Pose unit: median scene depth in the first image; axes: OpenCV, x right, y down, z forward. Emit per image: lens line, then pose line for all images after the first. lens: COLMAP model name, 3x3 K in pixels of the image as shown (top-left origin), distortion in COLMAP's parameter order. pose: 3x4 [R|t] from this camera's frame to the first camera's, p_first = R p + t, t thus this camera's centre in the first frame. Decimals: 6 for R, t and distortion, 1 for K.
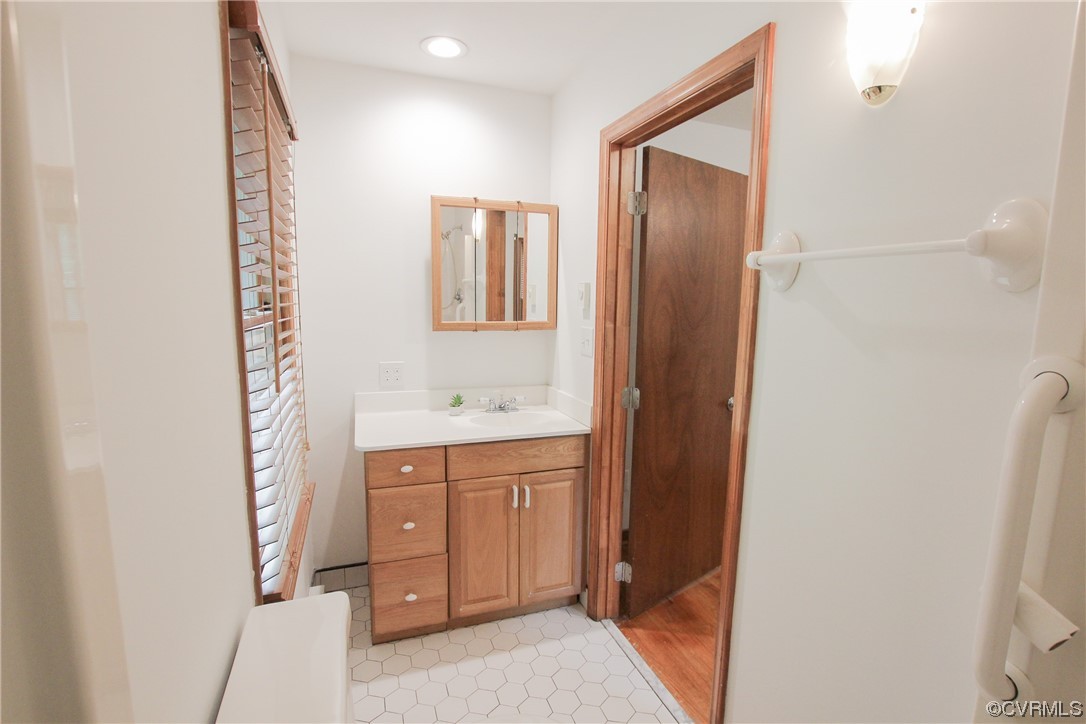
lens RADIAL K [[502.1, 0, 545.9], [0, 502.1, 362.2], [0, 0, 1]] dist [-0.036173, 0.006164]
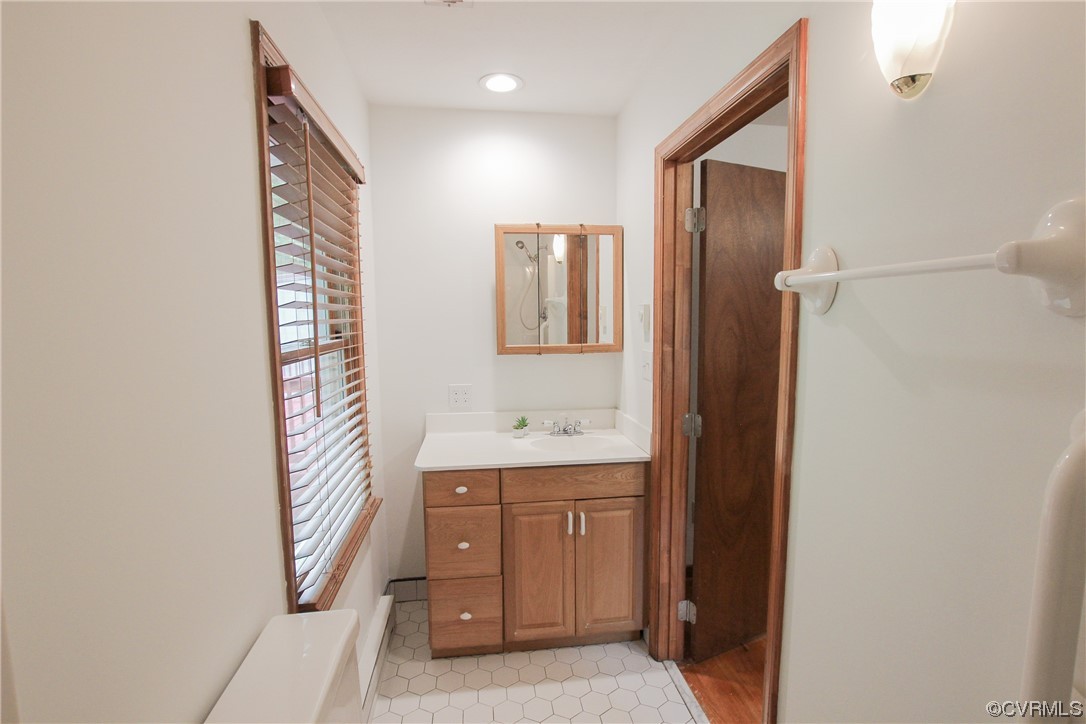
lens RADIAL K [[502.1, 0, 543.3], [0, 502.1, 362.7], [0, 0, 1]] dist [-0.036173, 0.006164]
pose [[0.975976, -0.002793, -0.217858, 0.105561], [-0.004494, 0.999447, -0.032944, -0.014380], [0.217830, 0.033132, 0.975424, 0.020169]]
